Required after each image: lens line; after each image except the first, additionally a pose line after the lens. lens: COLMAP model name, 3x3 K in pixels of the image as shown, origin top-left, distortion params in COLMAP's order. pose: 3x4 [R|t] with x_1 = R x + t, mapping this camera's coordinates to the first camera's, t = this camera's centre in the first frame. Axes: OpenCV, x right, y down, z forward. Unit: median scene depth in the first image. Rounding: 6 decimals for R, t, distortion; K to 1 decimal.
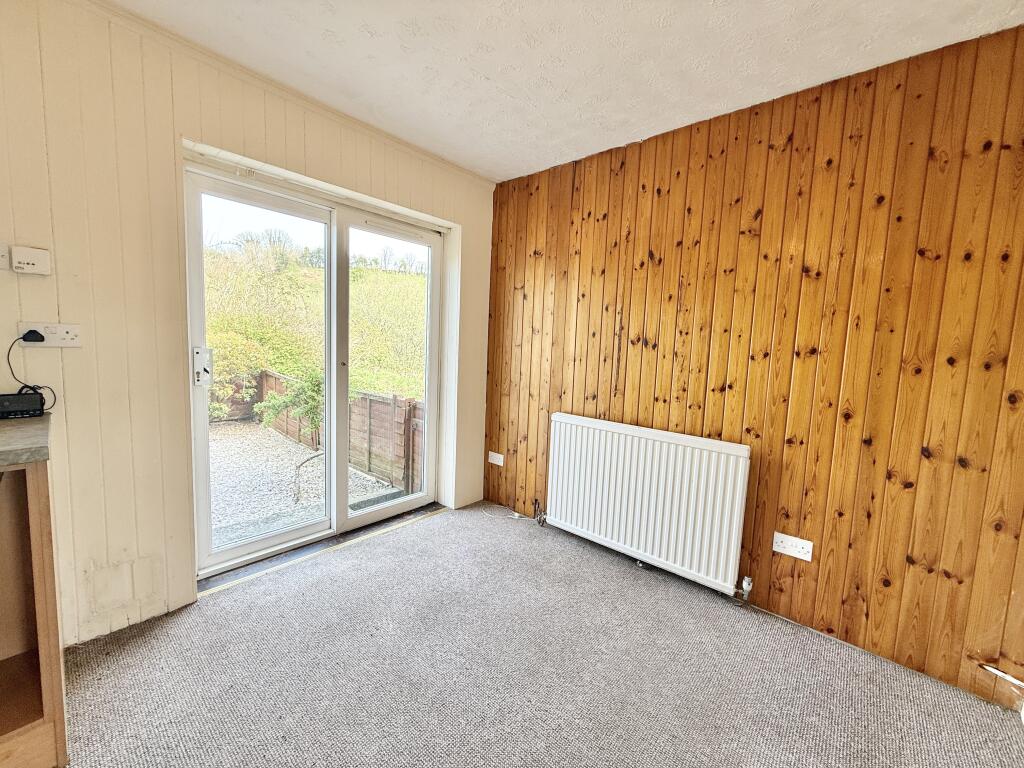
lens RADIAL K [[408.9, 0, 513.6], [0, 408.9, 384.2], [0, 0, 1]] dist [0.000208, -0.000061]
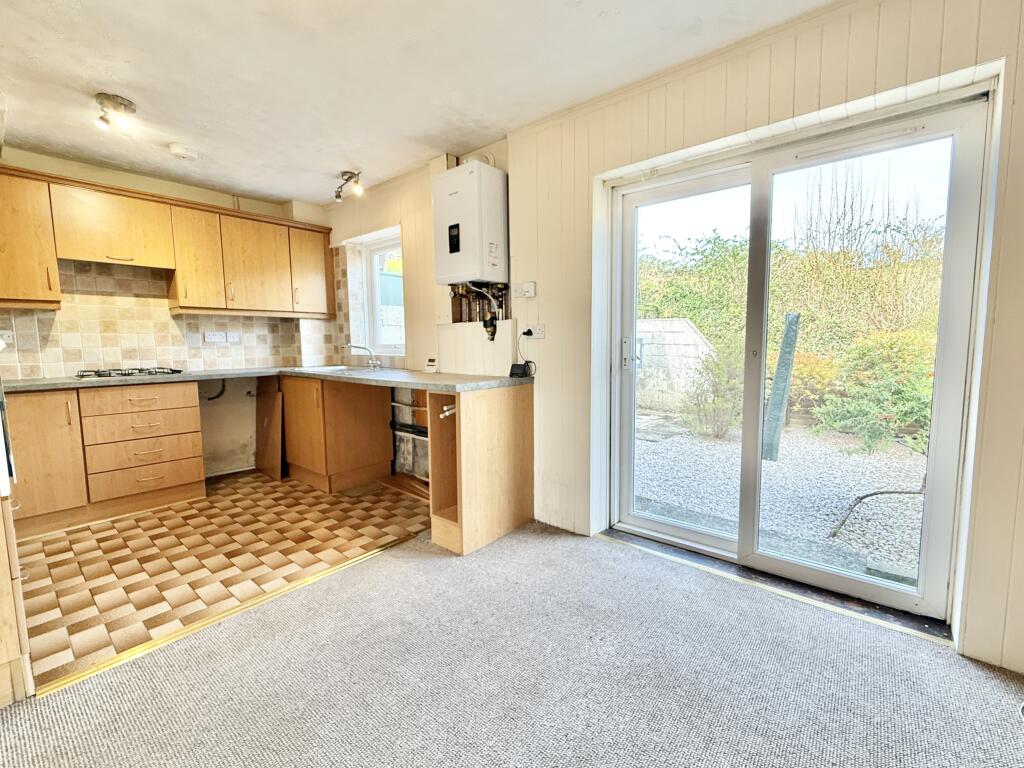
lens RADIAL K [[443.0, 0, 519.5], [0, 443.0, 381.2], [0, 0, 1]] dist [0.008075, -0.000307]
pose [[0.042032, 0.049664, -0.997881, 0.440480], [-0.085325, 0.995293, 0.045941, 0.003849], [0.995466, 0.083213, 0.046072, 0.530830]]
